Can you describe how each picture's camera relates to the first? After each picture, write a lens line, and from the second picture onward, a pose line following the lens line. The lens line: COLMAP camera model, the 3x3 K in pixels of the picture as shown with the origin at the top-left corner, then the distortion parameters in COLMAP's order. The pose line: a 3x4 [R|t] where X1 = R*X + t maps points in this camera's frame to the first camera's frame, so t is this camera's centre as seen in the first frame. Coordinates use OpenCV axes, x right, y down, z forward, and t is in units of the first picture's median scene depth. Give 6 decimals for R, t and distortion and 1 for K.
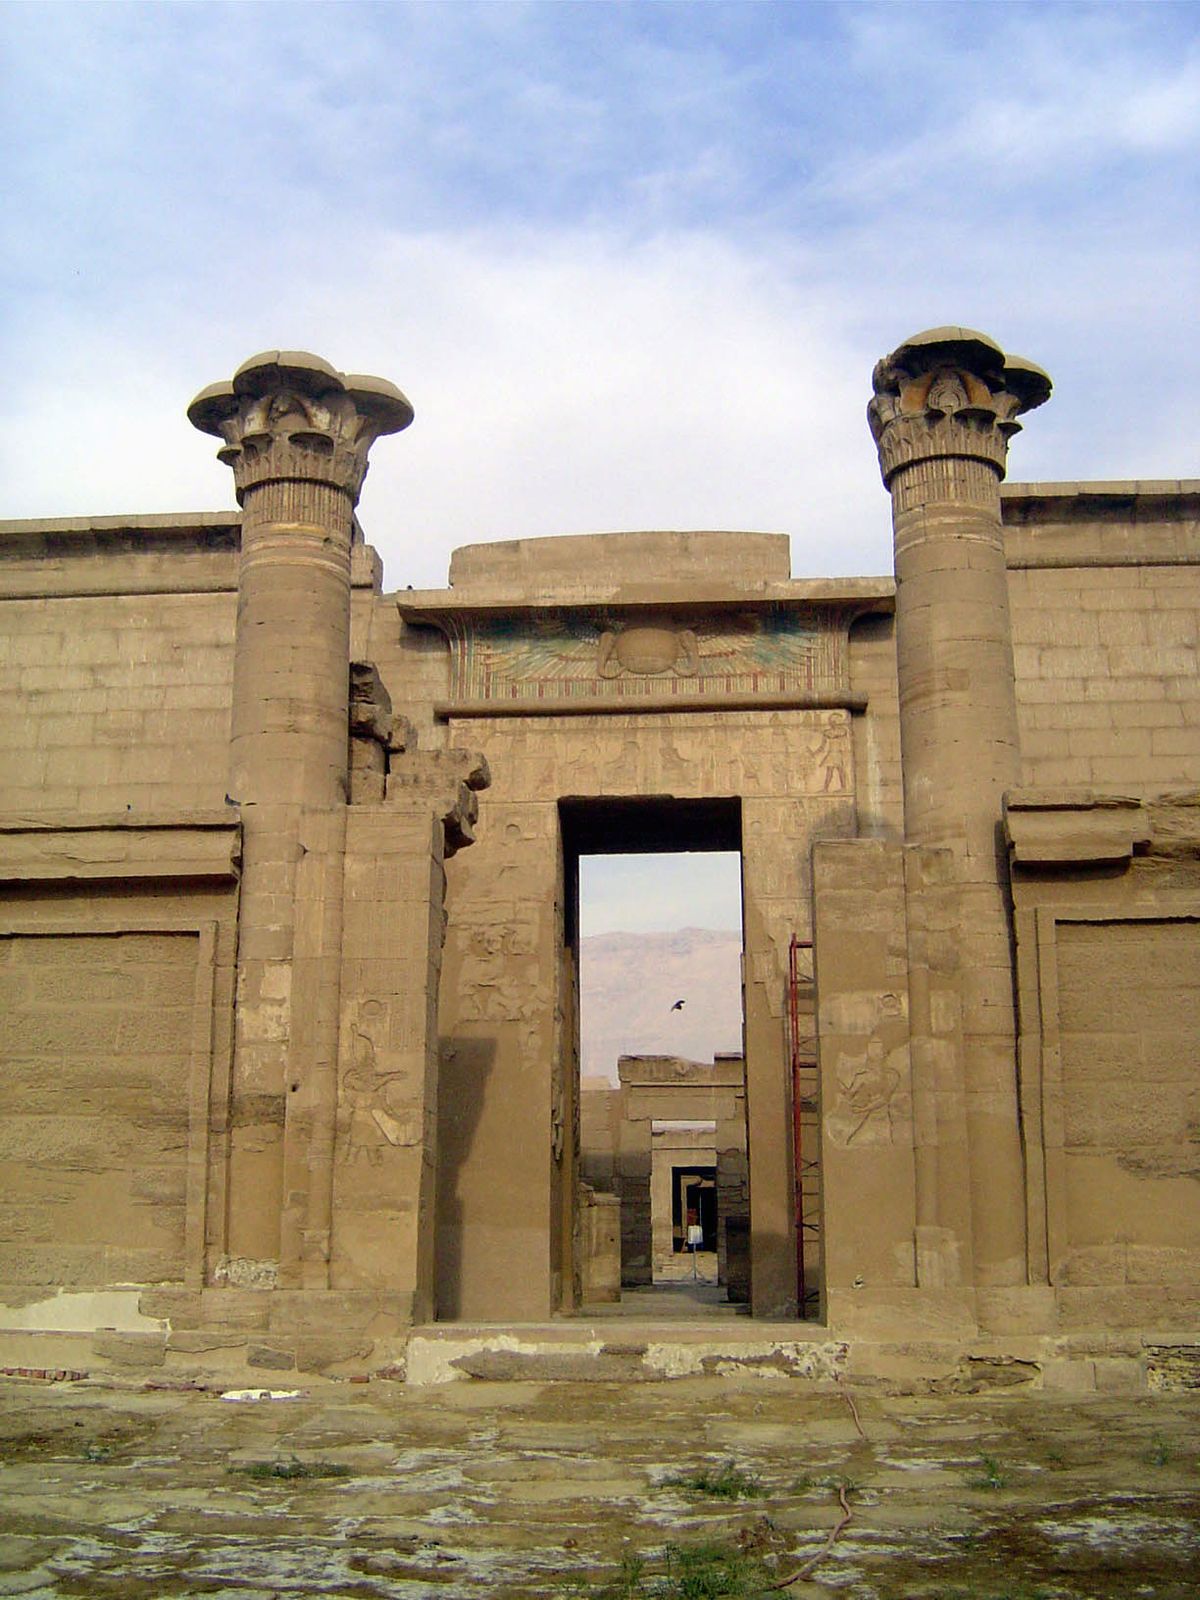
lens RADIAL K [[1785.0, 0, 599.9], [0, 1785.0, 801.0], [0, 0, 1]] dist [-0.124203, 0.000000]
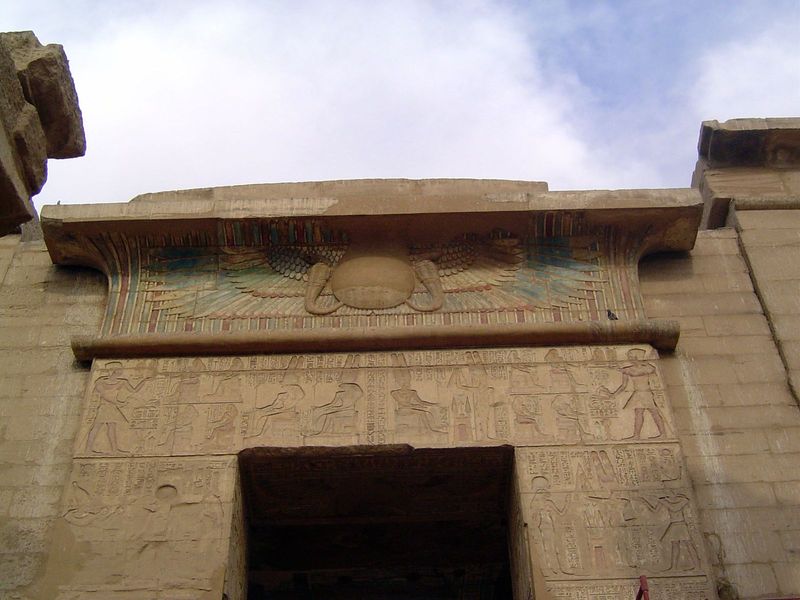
lens RADIAL K [[1162.6, 0, 401.6], [0, 1162.6, 299.6], [0, 0, 1]] dist [-0.091984, 0.000000]
pose [[0.997389, 0.026868, 0.067033, 0.006371], [0.007708, 0.883307, -0.468731, 0.150733], [-0.071804, 0.468024, 0.880794, 0.584060]]
